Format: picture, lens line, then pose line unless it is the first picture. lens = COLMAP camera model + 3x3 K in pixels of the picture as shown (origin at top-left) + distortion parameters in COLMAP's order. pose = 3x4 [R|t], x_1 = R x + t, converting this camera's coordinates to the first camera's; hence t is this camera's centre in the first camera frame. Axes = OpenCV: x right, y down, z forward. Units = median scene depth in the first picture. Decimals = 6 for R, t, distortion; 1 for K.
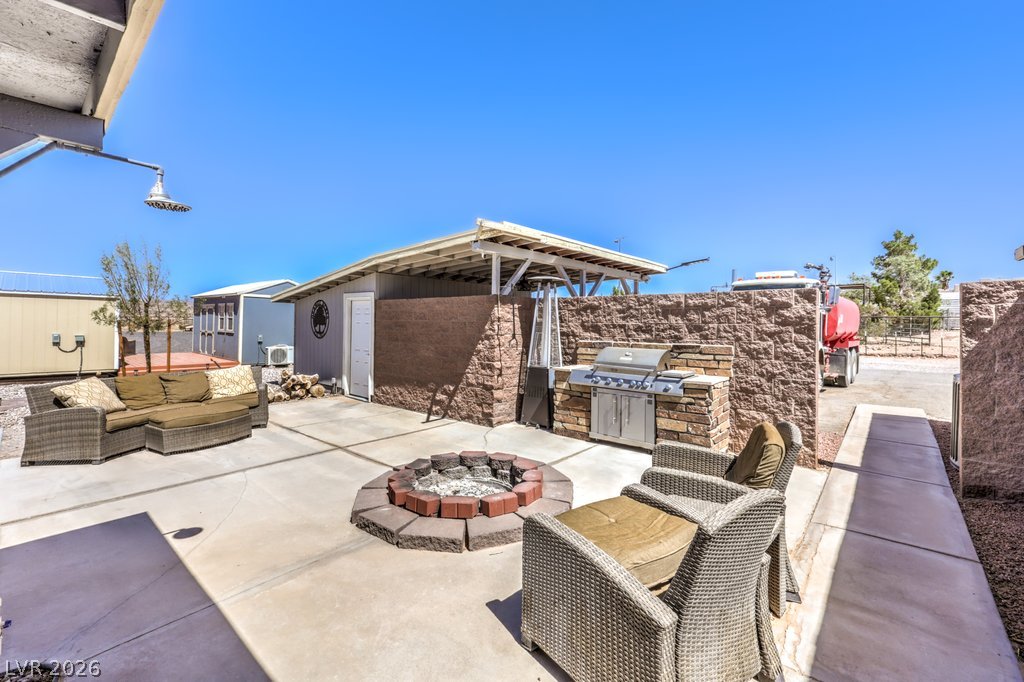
lens RADIAL K [[423.4, 0, 516.8], [0, 423.4, 320.6], [0, 0, 1]] dist [0.003605, 0.000802]
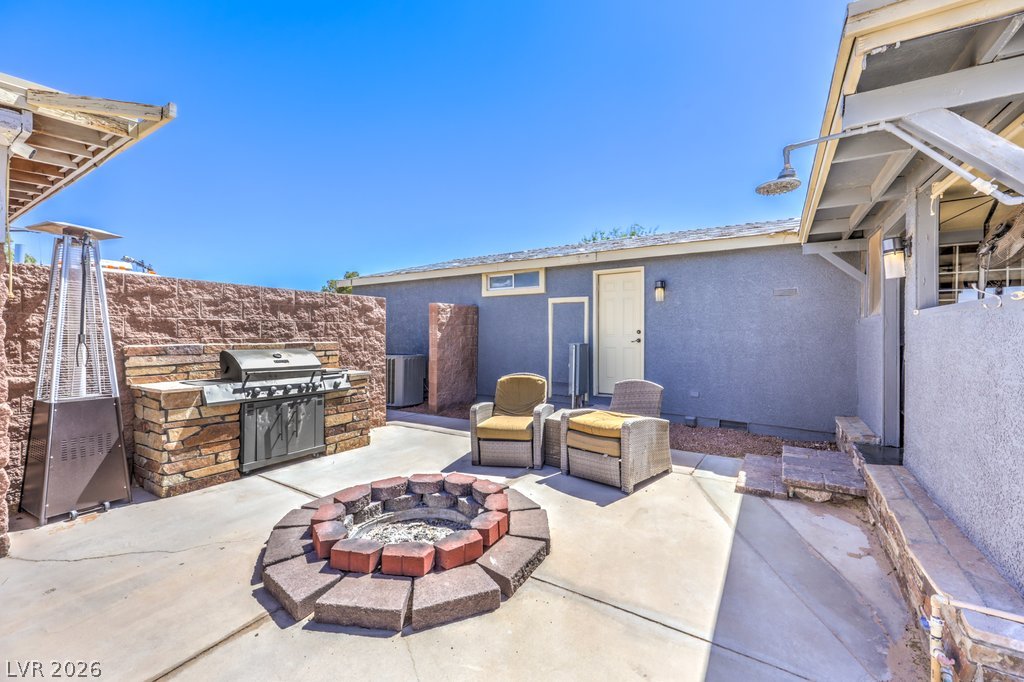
lens RADIAL K [[423.4, 0, 510.2], [0, 423.4, 336.4], [0, 0, 1]] dist [0.003605, 0.000802]
pose [[-0.136824, -0.013562, 0.990503, -0.634108], [-0.011010, 0.999865, 0.012169, 0.024547], [-0.990534, -0.009240, -0.136955, 0.651007]]
